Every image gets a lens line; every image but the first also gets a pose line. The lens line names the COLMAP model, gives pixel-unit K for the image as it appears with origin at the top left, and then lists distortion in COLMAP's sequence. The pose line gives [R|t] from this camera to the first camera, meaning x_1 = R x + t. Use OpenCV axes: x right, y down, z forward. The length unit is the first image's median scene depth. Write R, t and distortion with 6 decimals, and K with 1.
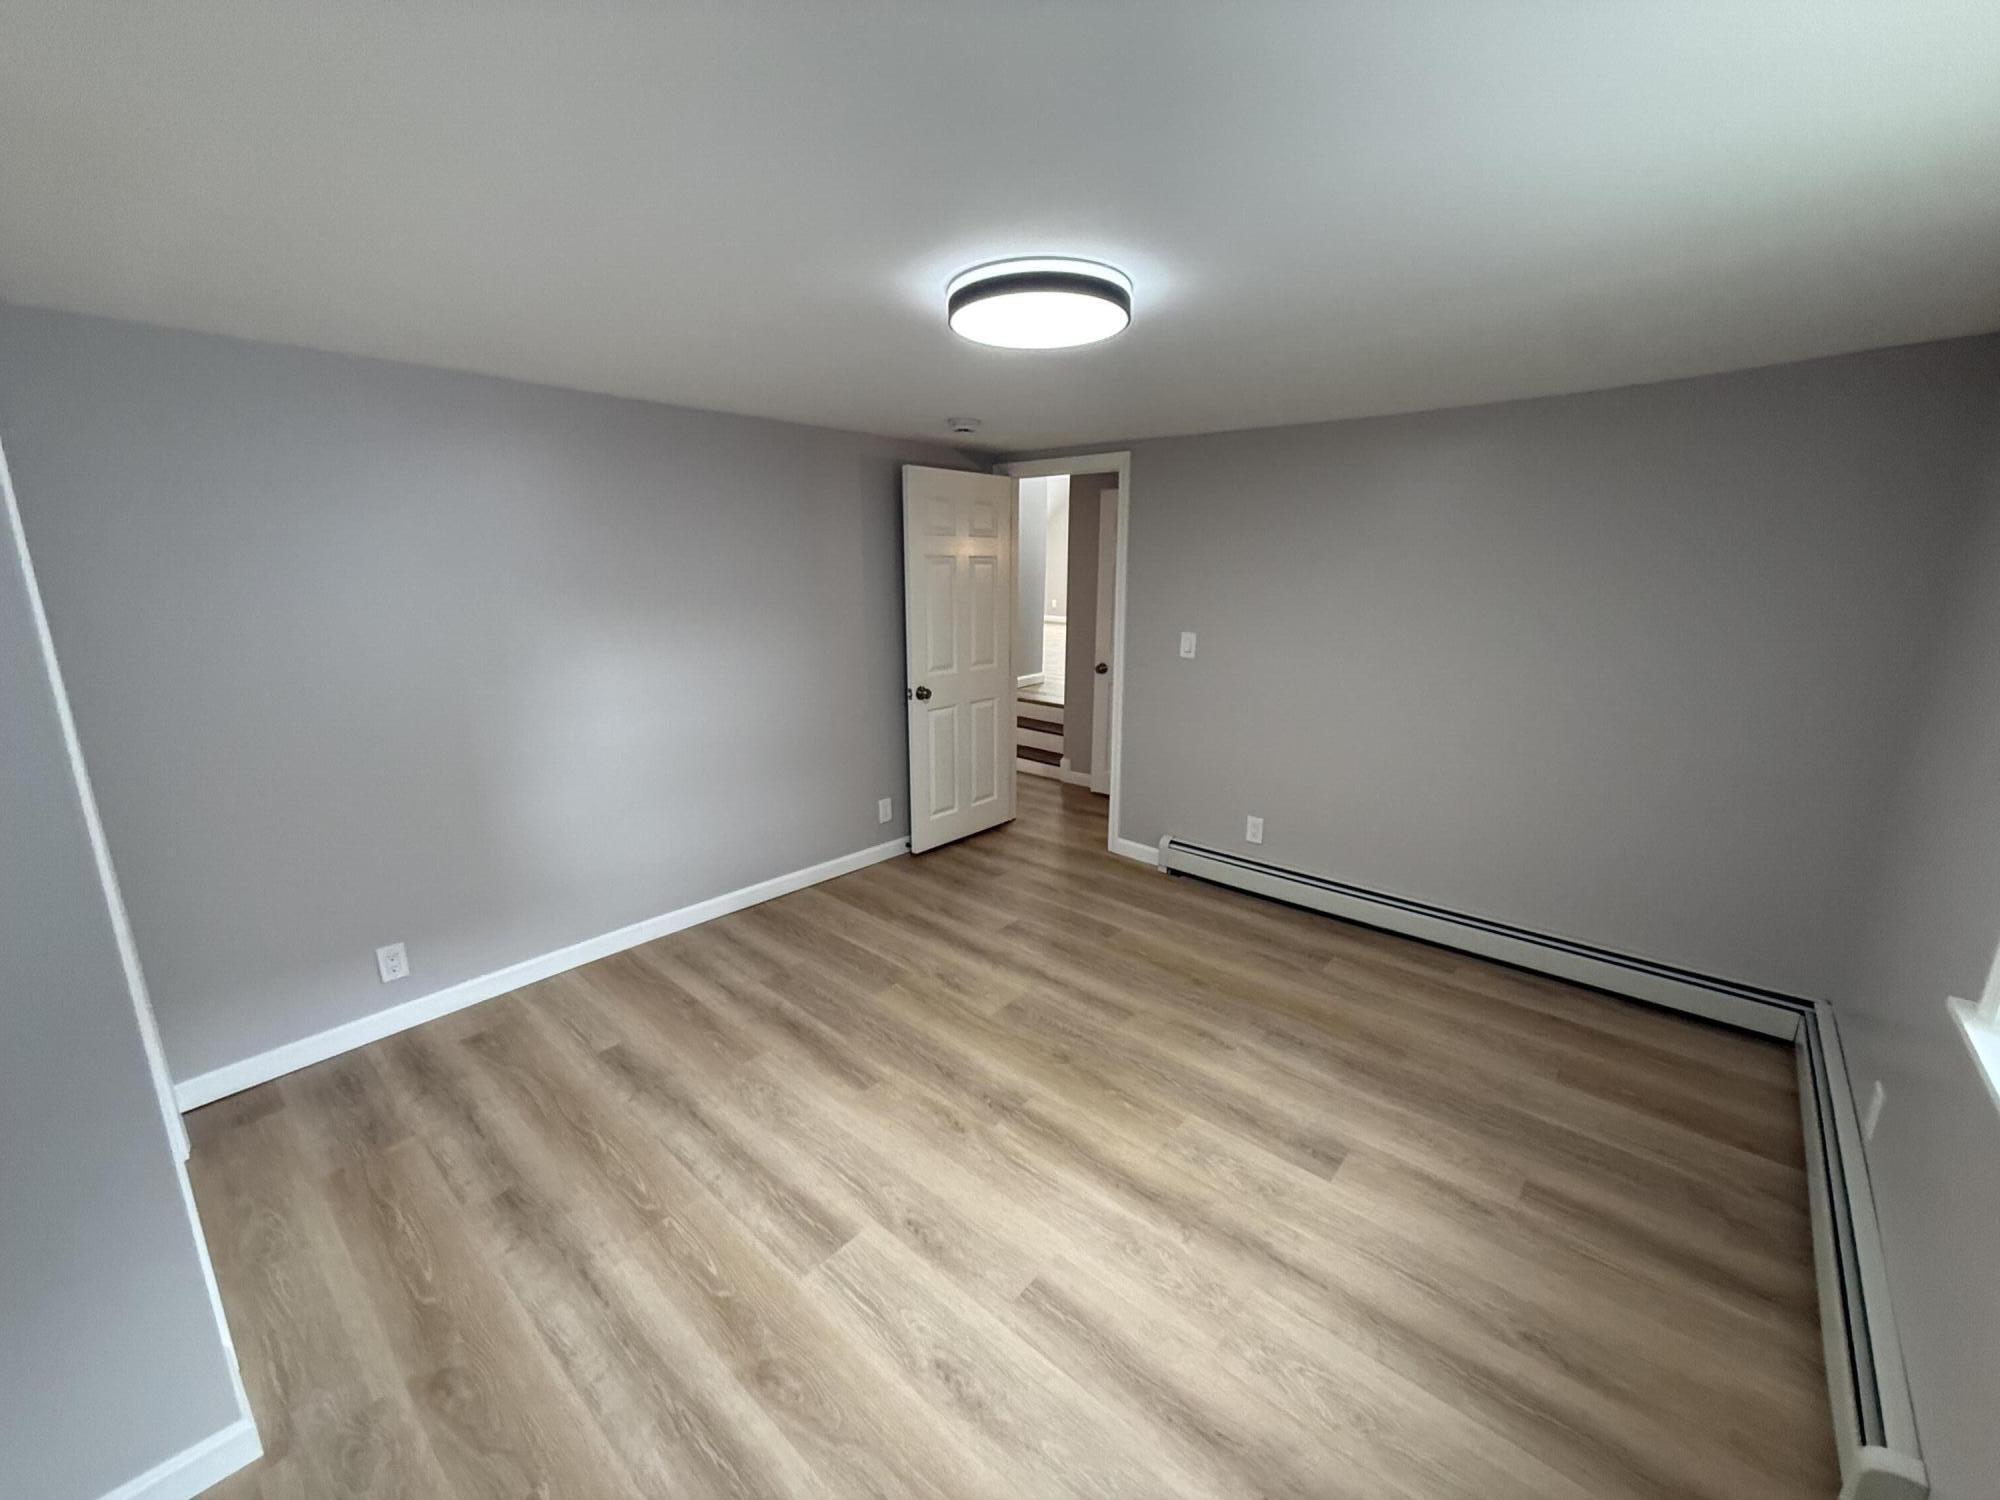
lens RADIAL K [[804.8, 0, 998.3], [0, 804.8, 750.0], [0, 0, 1]] dist [0.000680, 0.000717]
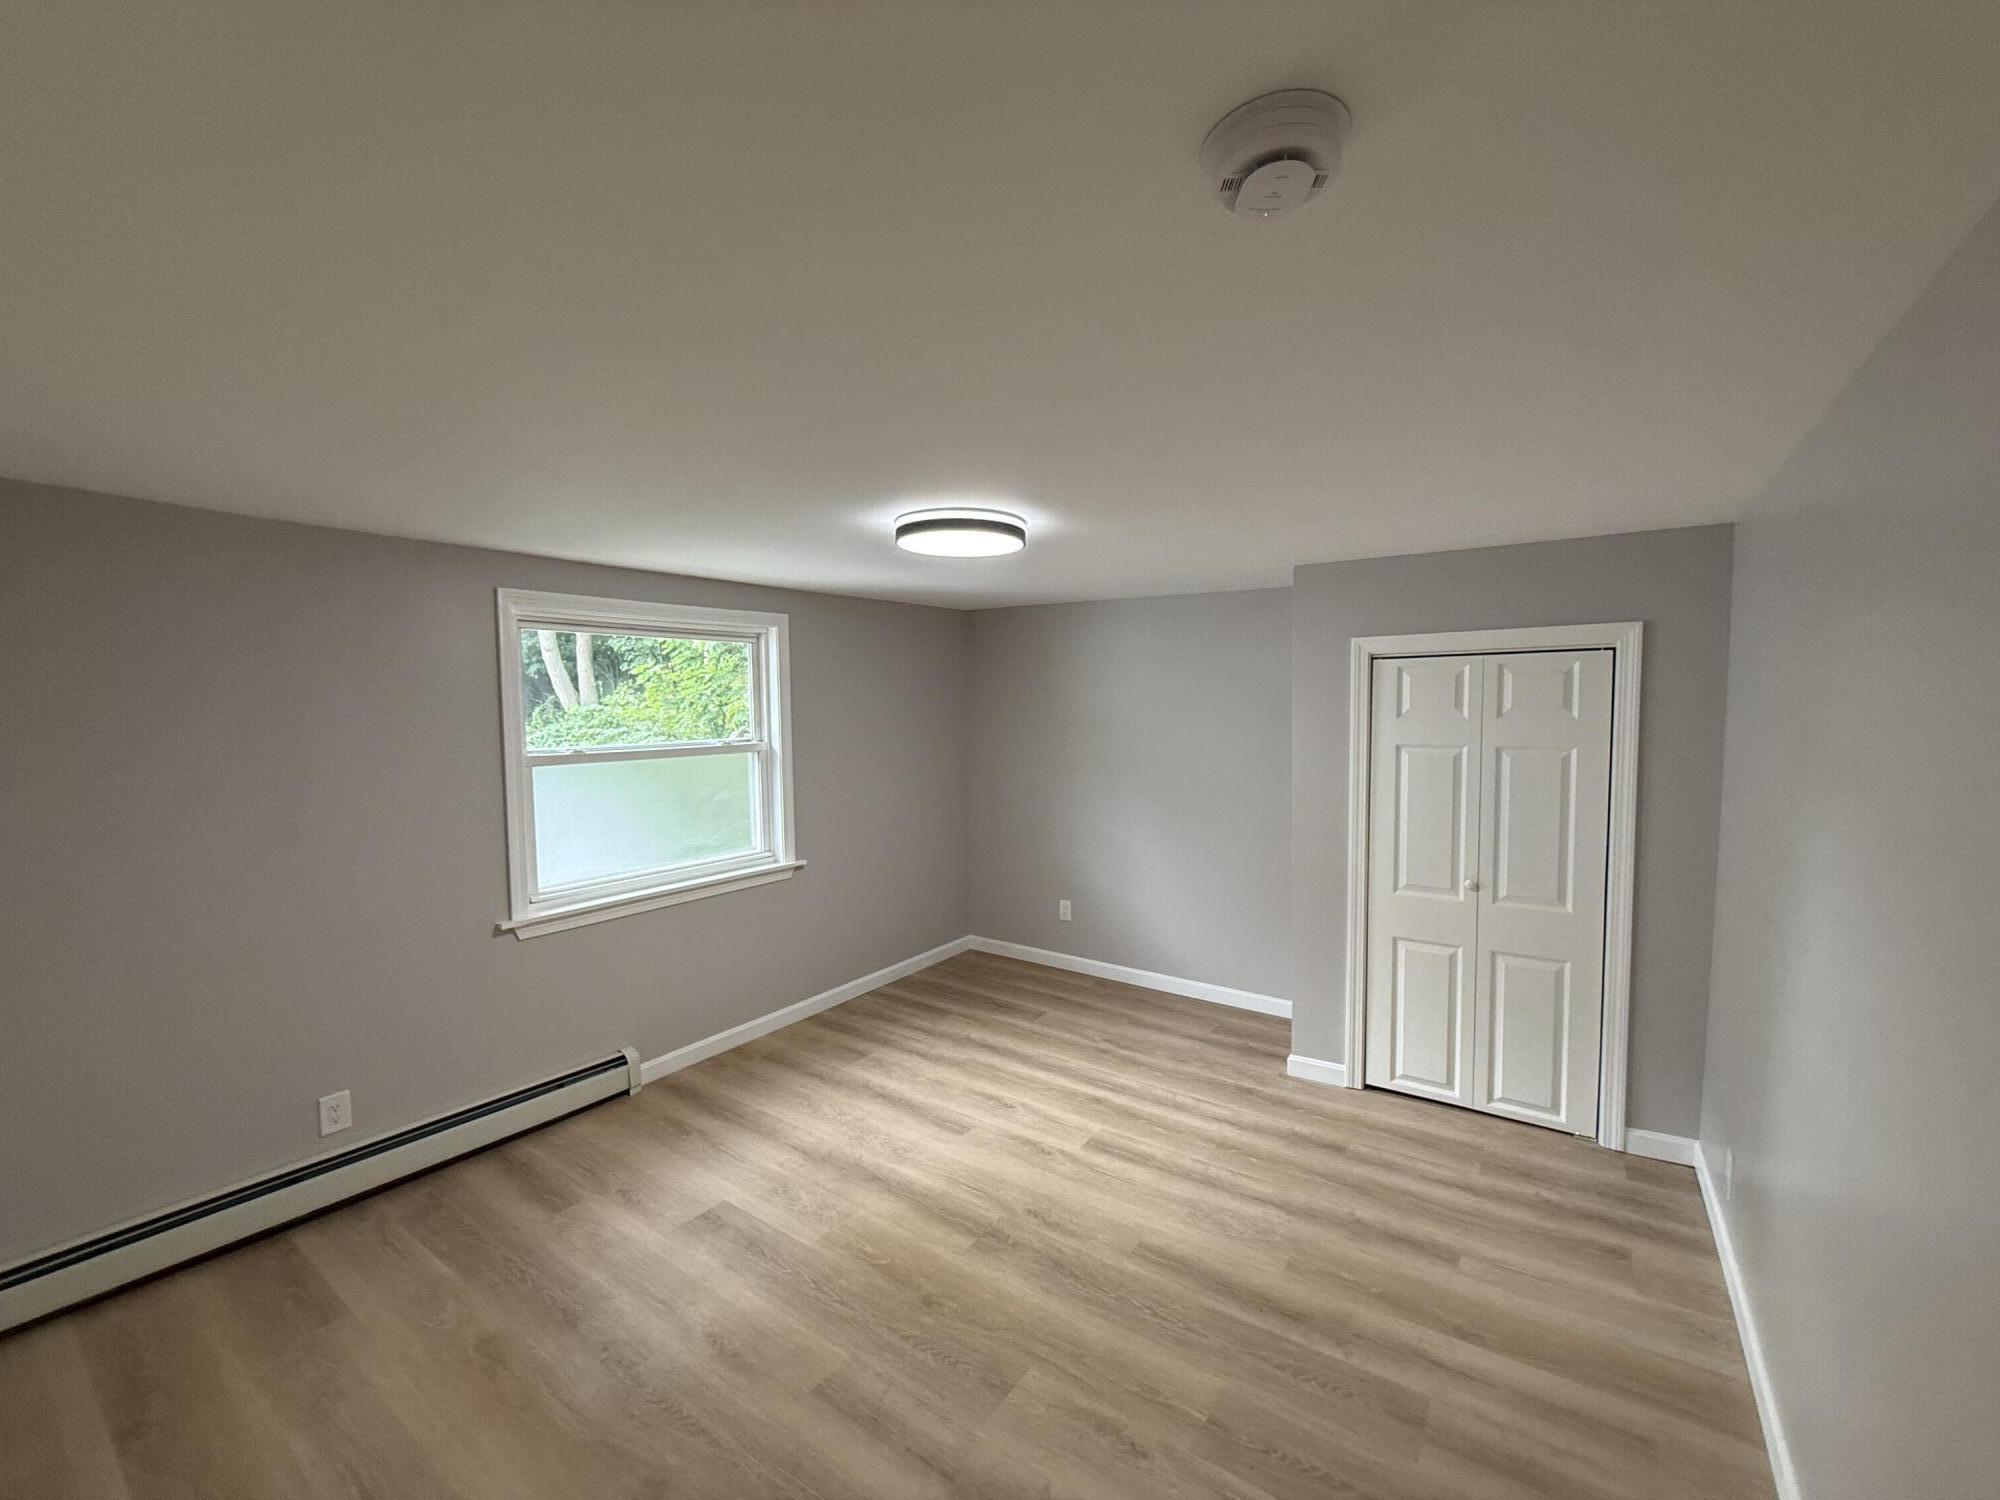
lens RADIAL K [[804.8, 0, 1004.4], [0, 804.8, 756.5], [0, 0, 1]] dist [0.000680, 0.000717]
pose [[-0.994777, 0.010494, -0.101534, 0.092991], [-0.019074, 0.958071, 0.285894, -0.434085], [0.100277, 0.286337, -0.952867, 1.834869]]
